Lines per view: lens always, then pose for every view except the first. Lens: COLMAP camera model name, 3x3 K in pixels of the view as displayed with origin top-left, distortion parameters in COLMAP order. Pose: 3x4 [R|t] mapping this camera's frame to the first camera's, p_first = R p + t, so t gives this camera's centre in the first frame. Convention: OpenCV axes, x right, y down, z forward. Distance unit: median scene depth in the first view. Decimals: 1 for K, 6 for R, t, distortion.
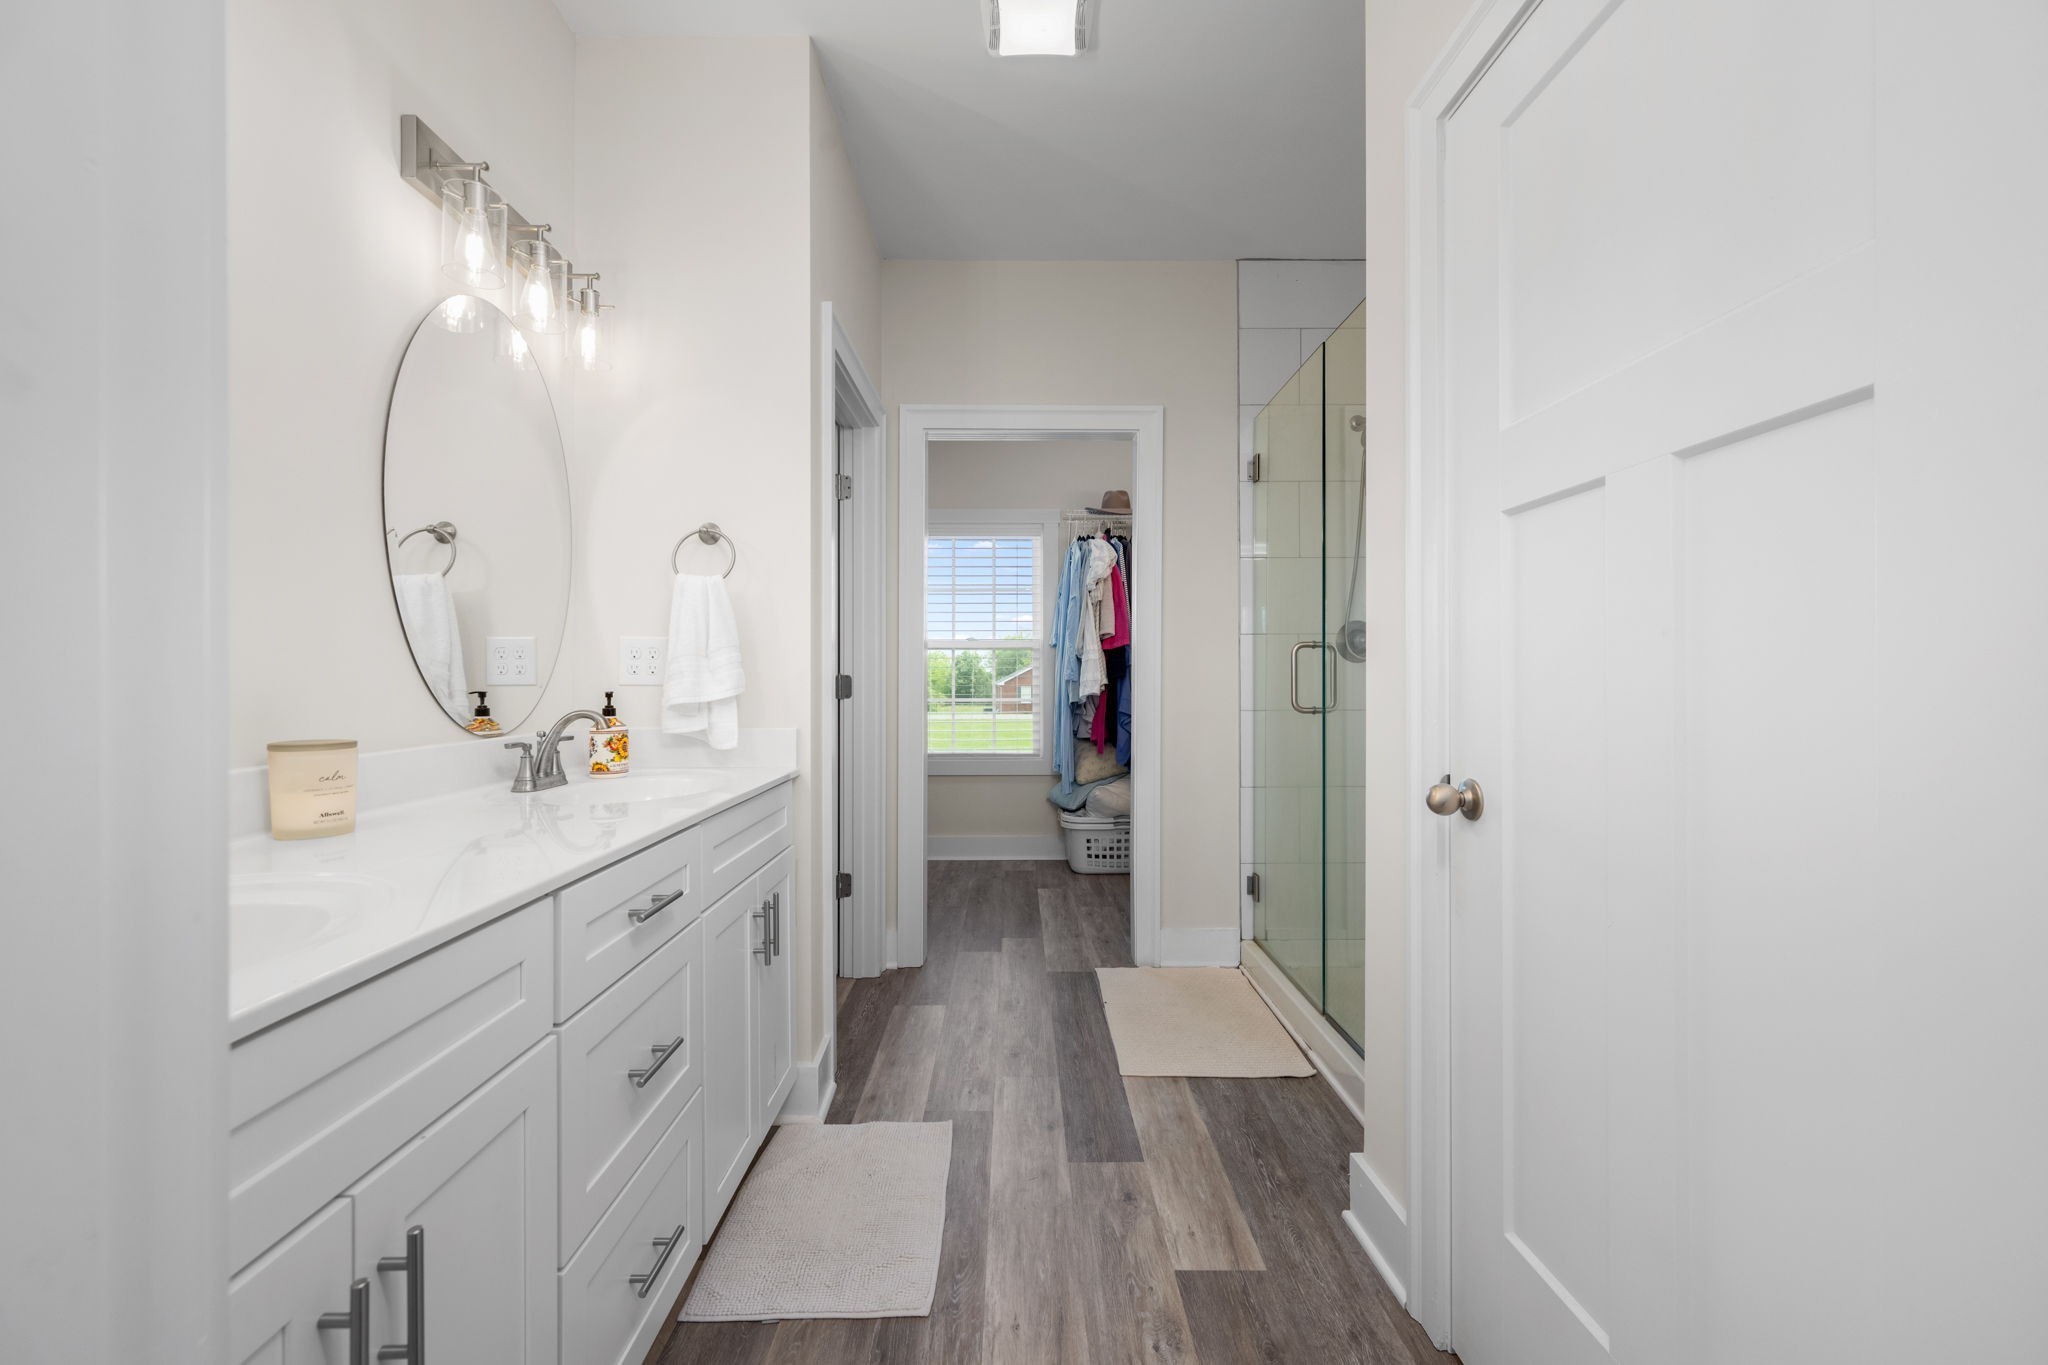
lens RADIAL K [[820.1, 0, 1017.0], [0, 820.1, 662.8], [0, 0, 1]] dist [0.001329, -0.000141]
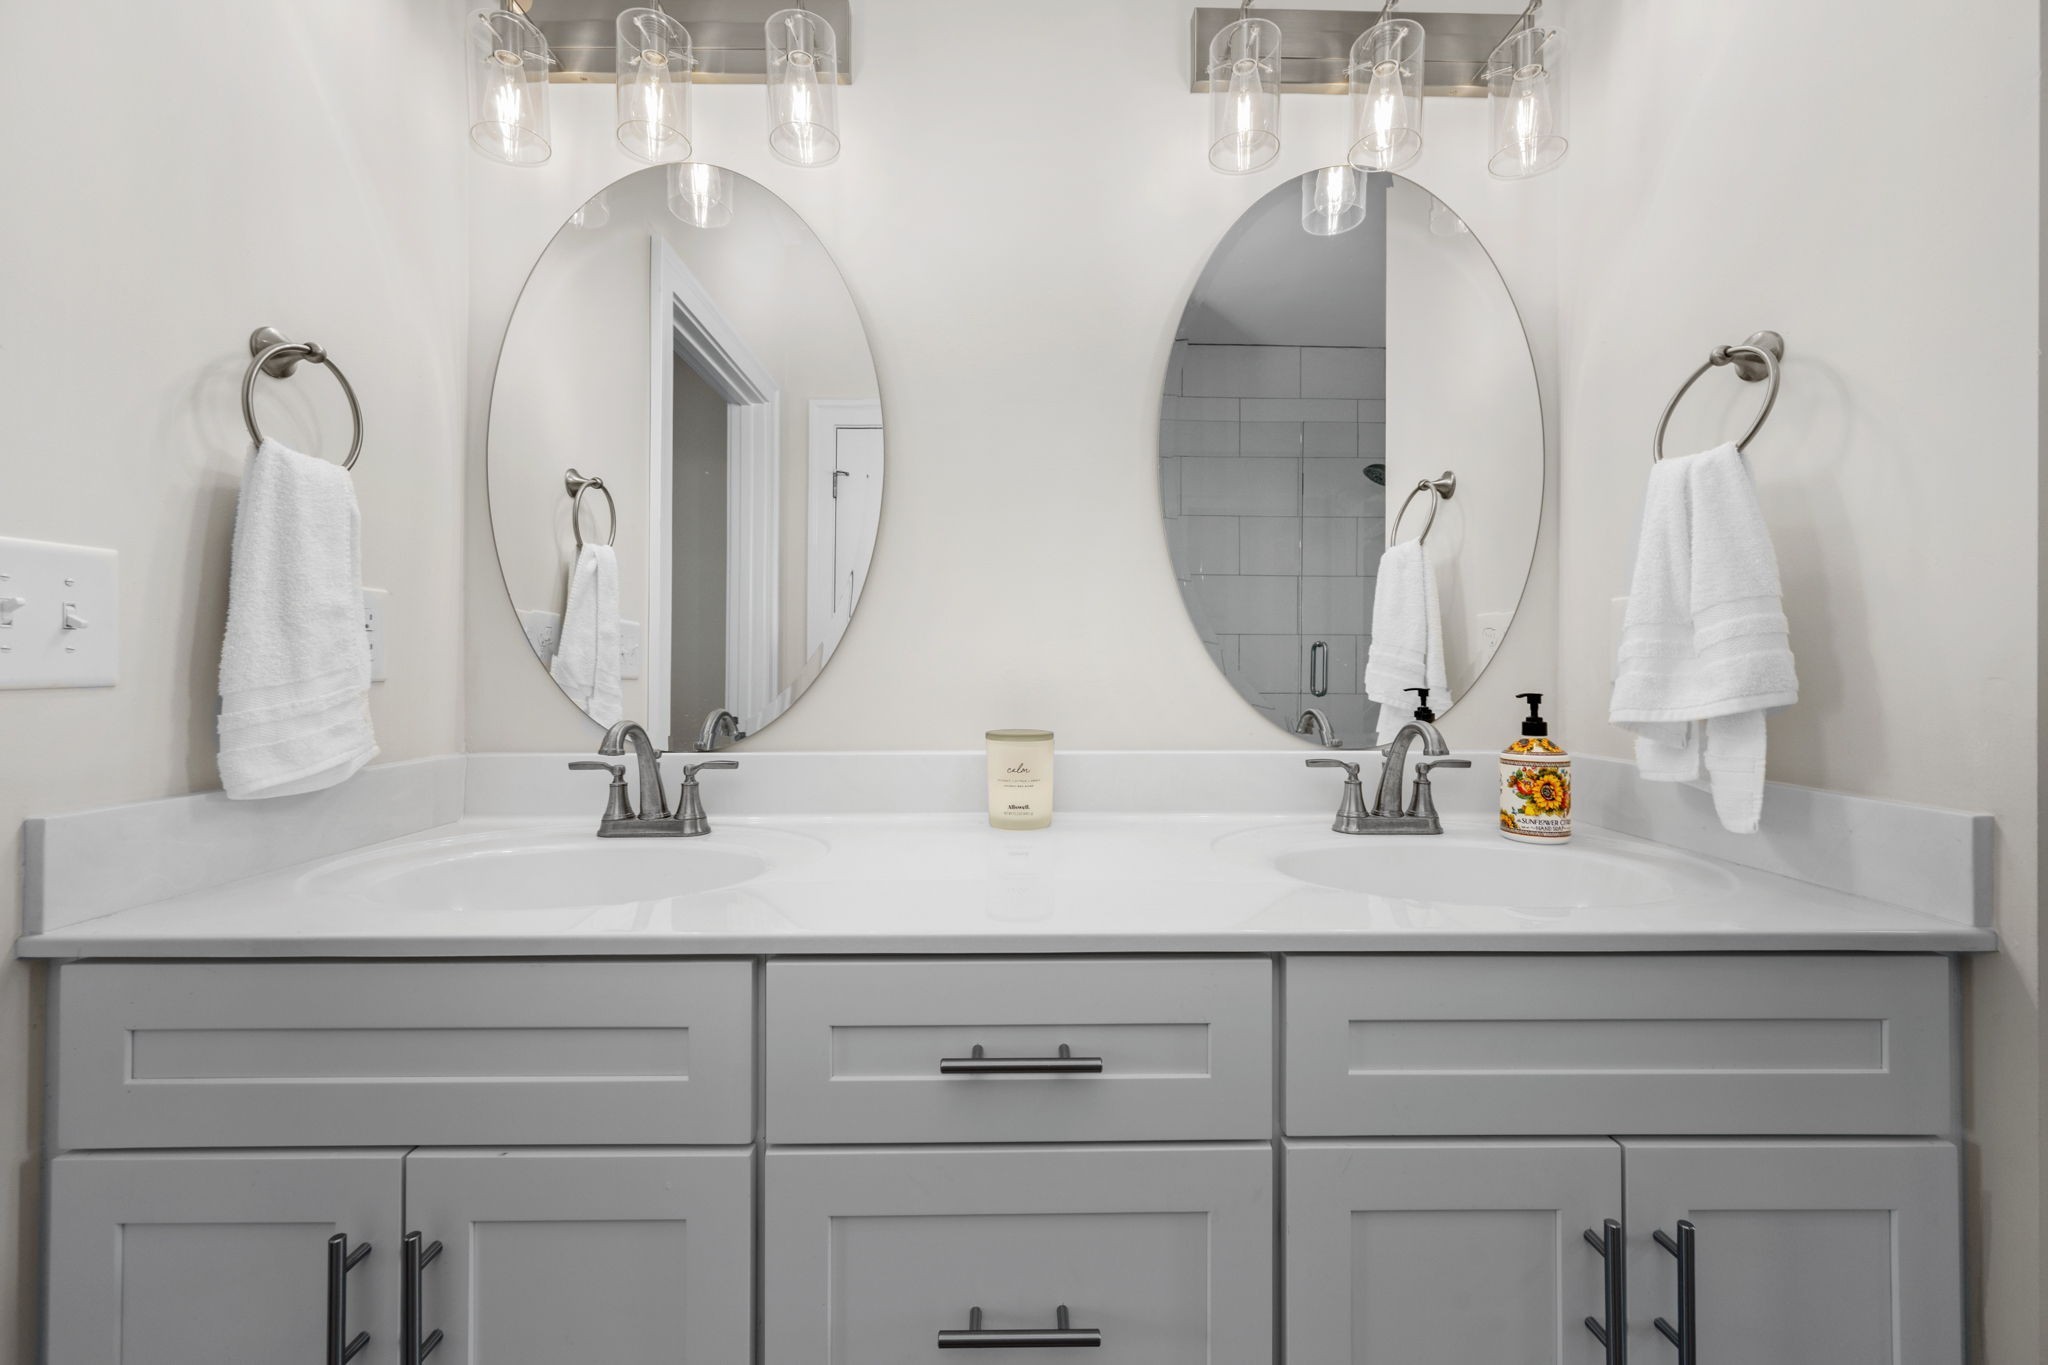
lens RADIAL K [[820.1, 0, 1017.8], [0, 820.1, 662.8], [0, 0, 1]] dist [0.001329, -0.000141]
pose [[0.003070, -0.009857, -0.999947, 0.083582], [0.012488, 0.999874, -0.009817, 0.013290], [0.999917, -0.012457, 0.003192, 0.588817]]
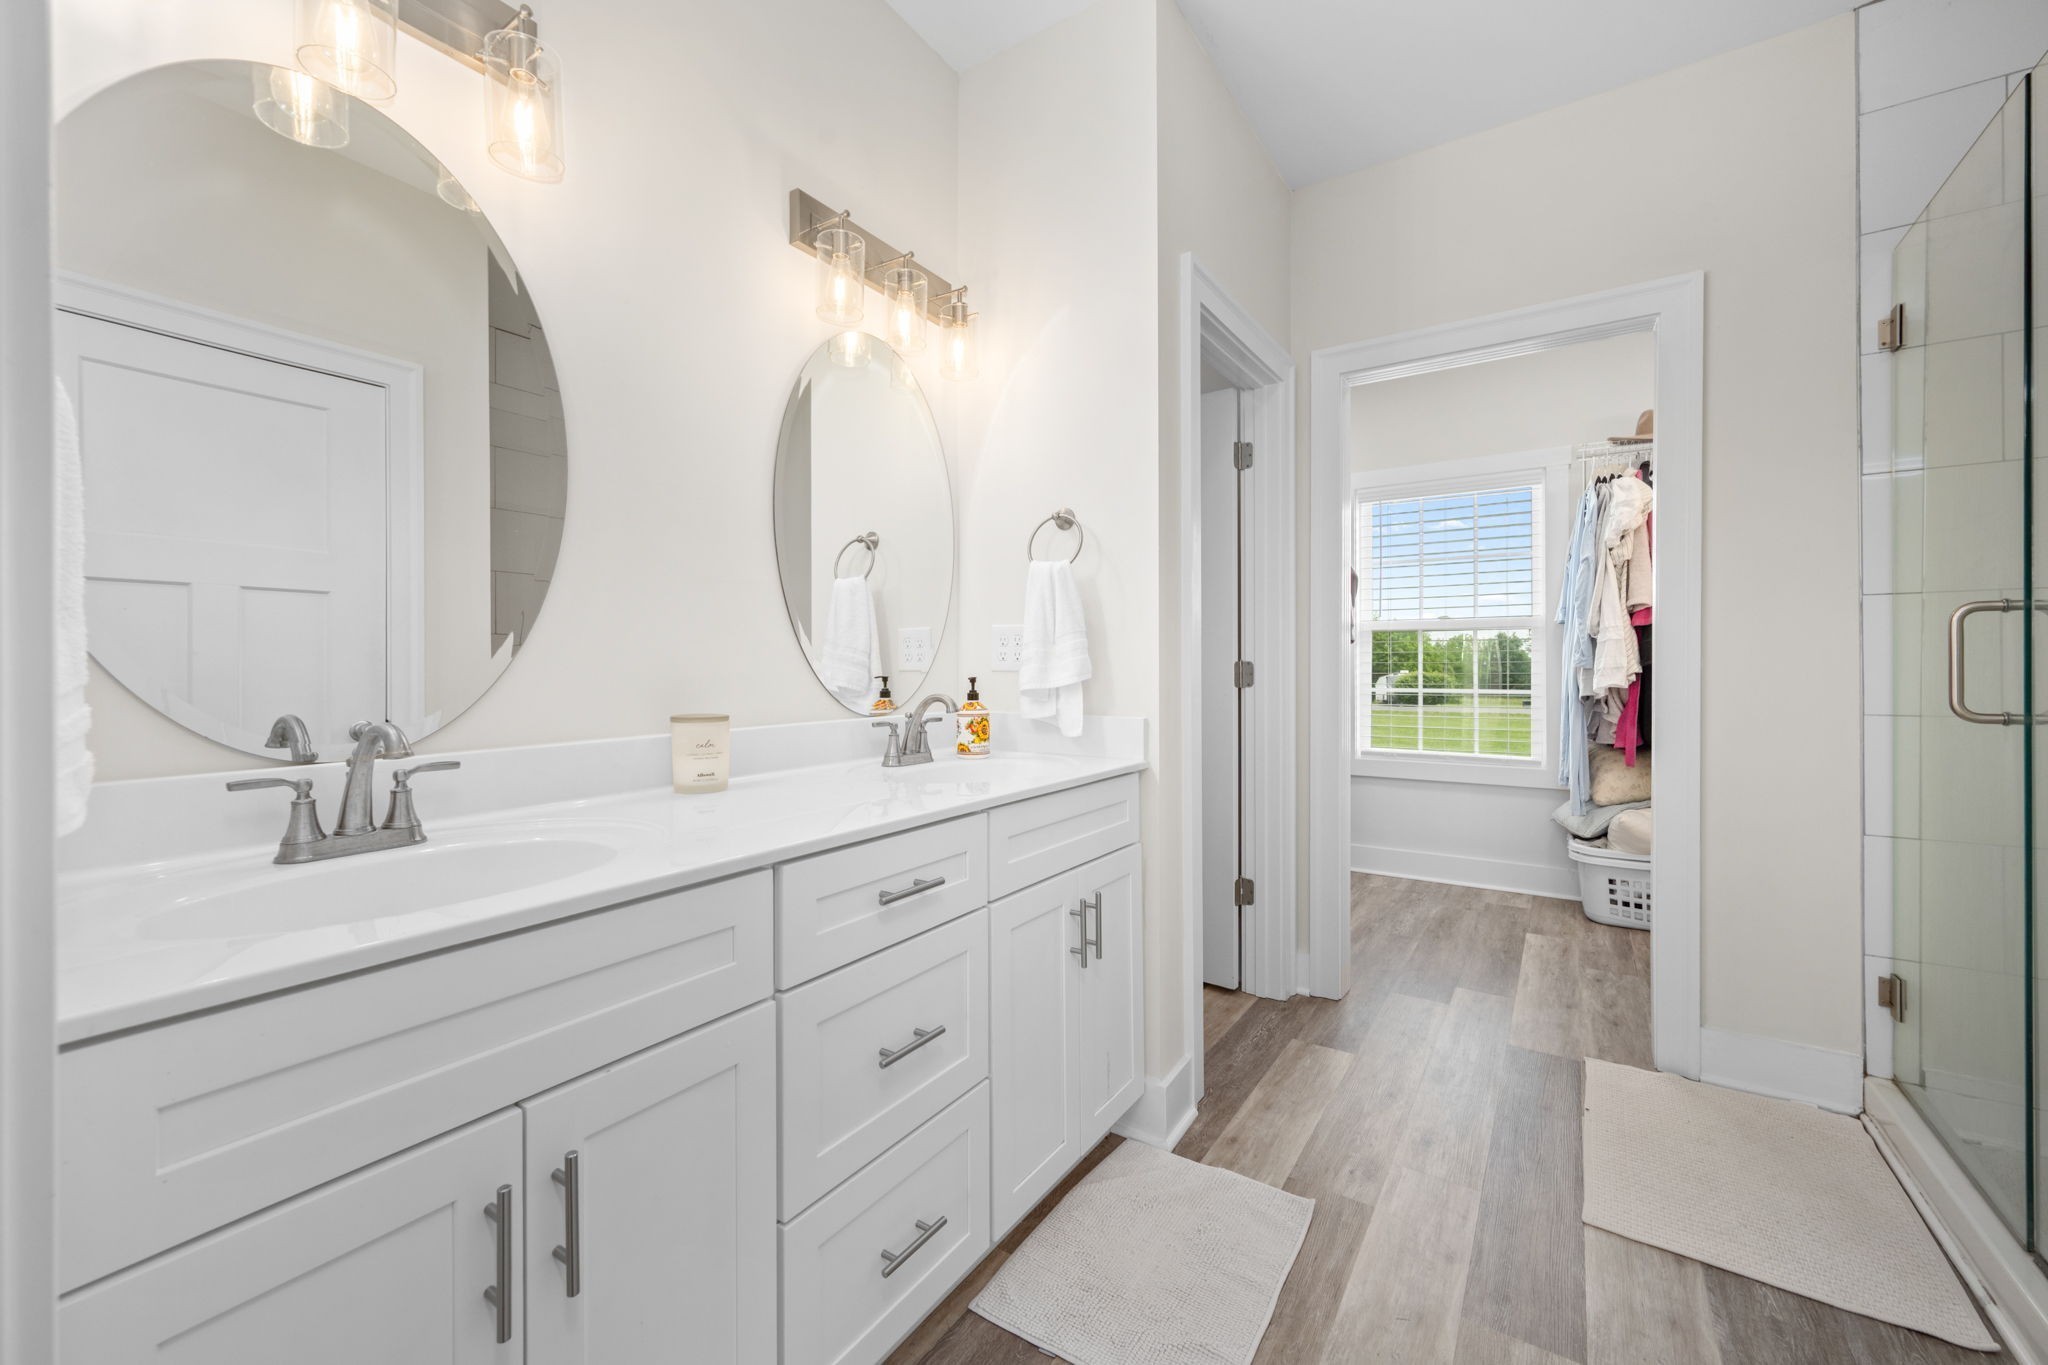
lens RADIAL K [[820.1, 0, 1016.6], [0, 820.1, 655.2], [0, 0, 1]] dist [0.001329, -0.000141]
pose [[0.821114, -0.008027, -0.570707, 0.144860], [0.011311, 0.999934, 0.002211, 0.004757], [0.570652, -0.008271, 0.821150, 0.151447]]
